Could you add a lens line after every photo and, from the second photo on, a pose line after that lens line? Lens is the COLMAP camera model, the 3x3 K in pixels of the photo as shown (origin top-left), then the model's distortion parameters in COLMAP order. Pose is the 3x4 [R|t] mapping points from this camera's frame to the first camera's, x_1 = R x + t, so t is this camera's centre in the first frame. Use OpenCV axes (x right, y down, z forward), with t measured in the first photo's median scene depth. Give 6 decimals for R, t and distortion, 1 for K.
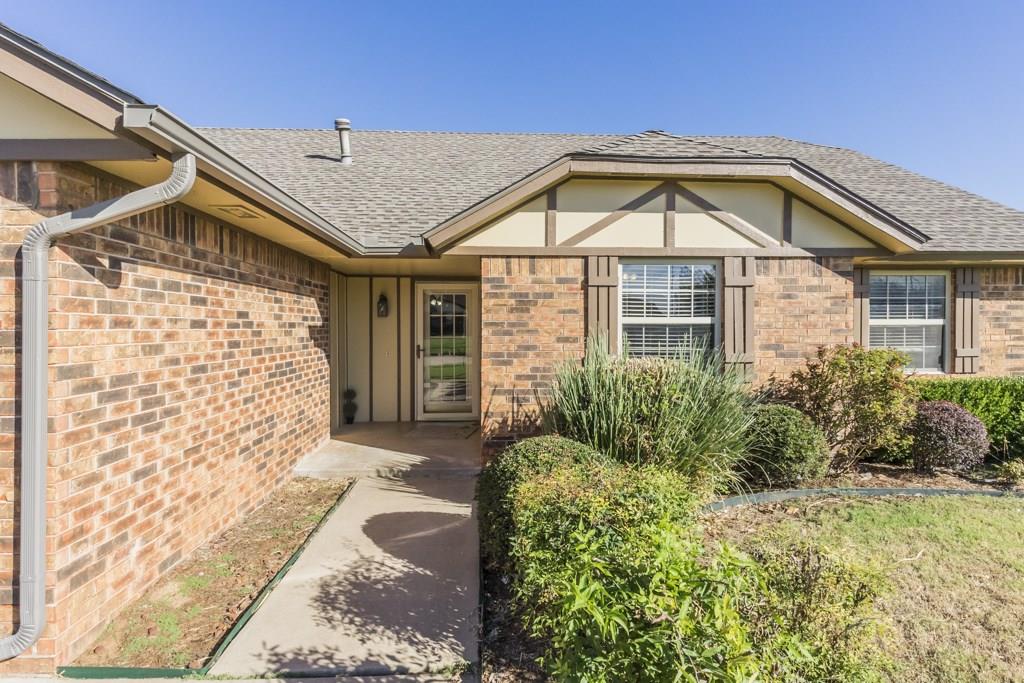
lens RADIAL K [[557.0, 0, 514.5], [0, 557.0, 327.3], [0, 0, 1]] dist [0.001049, 0.003773]
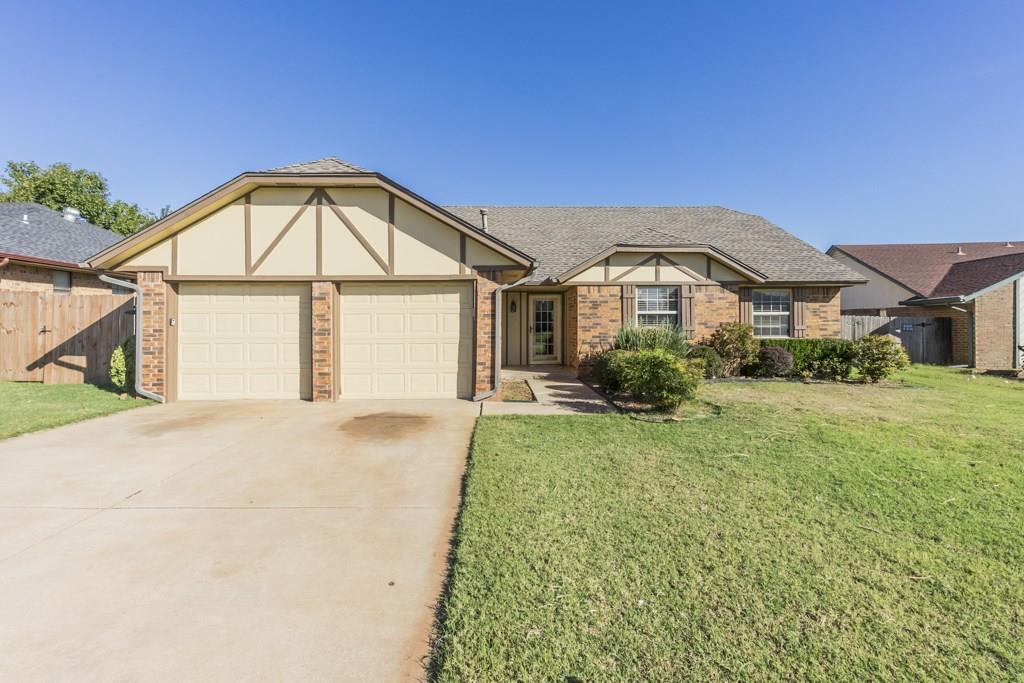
lens RADIAL K [[460.3, 0, 500.8], [0, 460.3, 314.4], [0, 0, 1]] dist [0.010791, 0.000075]
pose [[0.998802, -0.002377, -0.048883, -0.290875], [0.001461, 0.999823, -0.018754, 0.032062], [0.048918, 0.018660, 0.998628, -0.980826]]
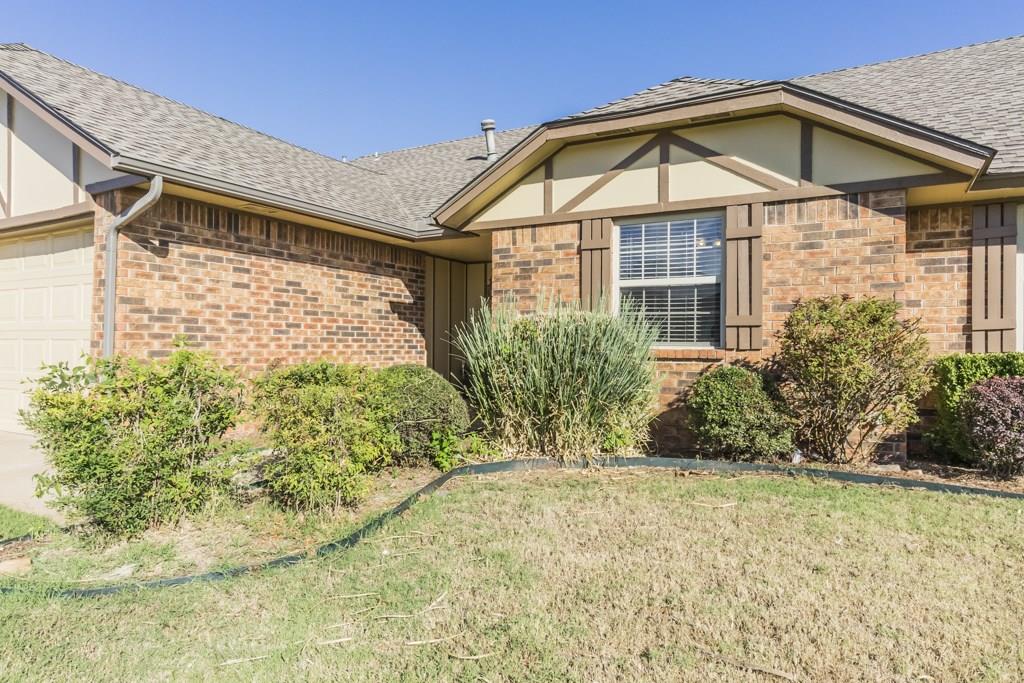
lens RADIAL K [[657.0, 0, 486.6], [0, 657.0, 331.4], [0, 0, 1]] dist [-0.003992, 0.003186]
pose [[0.831517, -0.002574, -0.555493, 0.642417], [-0.011287, 0.999705, -0.021527, 0.098469], [0.555384, 0.024170, 0.831242, -0.069305]]
